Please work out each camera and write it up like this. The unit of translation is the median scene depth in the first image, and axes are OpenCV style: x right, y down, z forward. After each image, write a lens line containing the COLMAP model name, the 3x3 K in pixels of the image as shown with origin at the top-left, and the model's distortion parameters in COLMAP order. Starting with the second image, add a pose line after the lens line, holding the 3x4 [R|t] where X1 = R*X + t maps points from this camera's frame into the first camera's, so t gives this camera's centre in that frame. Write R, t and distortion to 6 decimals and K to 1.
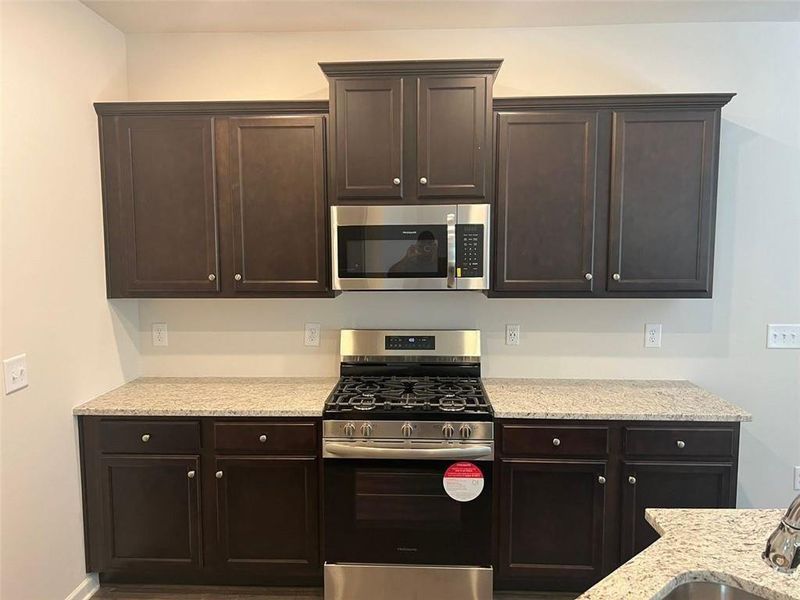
lens RADIAL K [[602.3, 0, 396.7], [0, 602.3, 298.0], [0, 0, 1]] dist [0.055271, -0.053828]
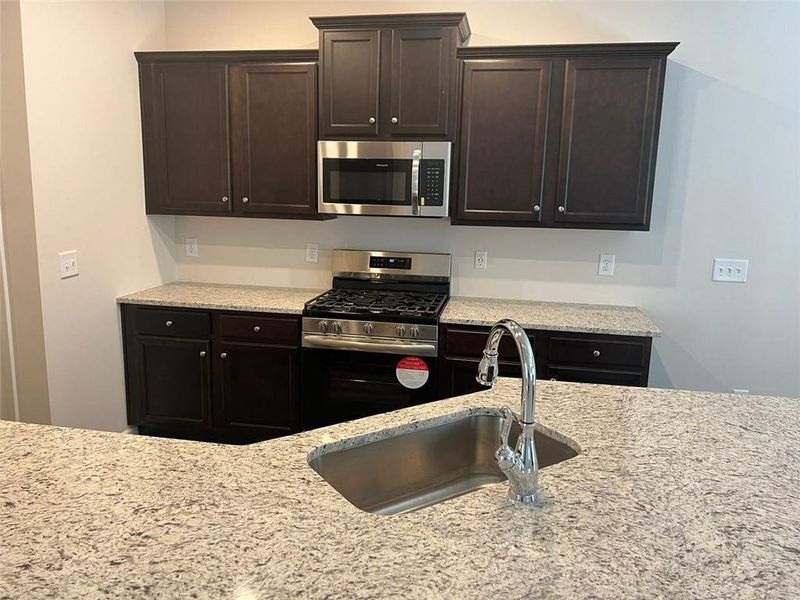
lens RADIAL K [[602.3, 0, 400.1], [0, 602.3, 294.5], [0, 0, 1]] dist [0.055271, -0.053828]
pose [[0.990043, 0.050236, -0.131494, 0.222735], [-0.038906, 0.995417, 0.087353, 0.037641], [0.135279, -0.081367, 0.987461, -0.180348]]
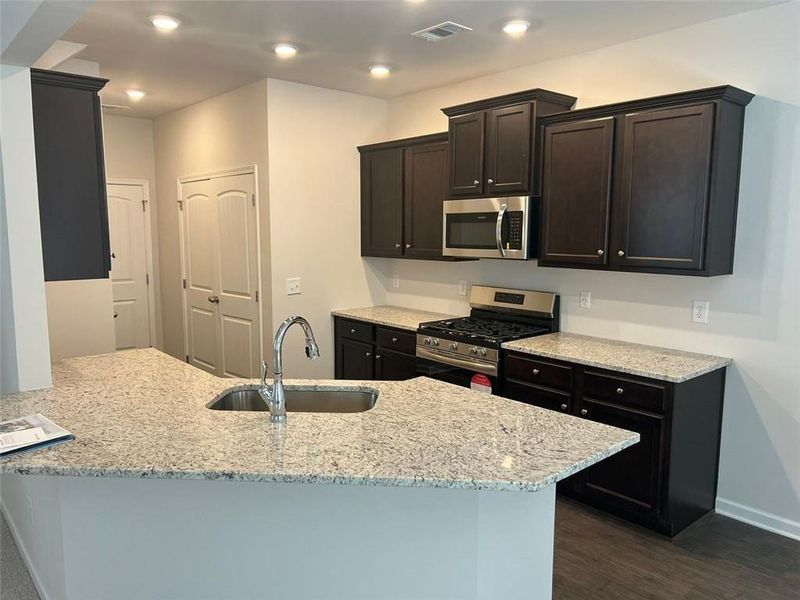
lens RADIAL K [[602.3, 0, 398.9], [0, 602.3, 303.5], [0, 0, 1]] dist [0.055271, -0.053828]
pose [[0.685164, 0.096154, -0.722014, 0.950679], [-0.071678, 0.995338, 0.064534, 0.018183], [0.724853, 0.007536, 0.688862, -0.146537]]
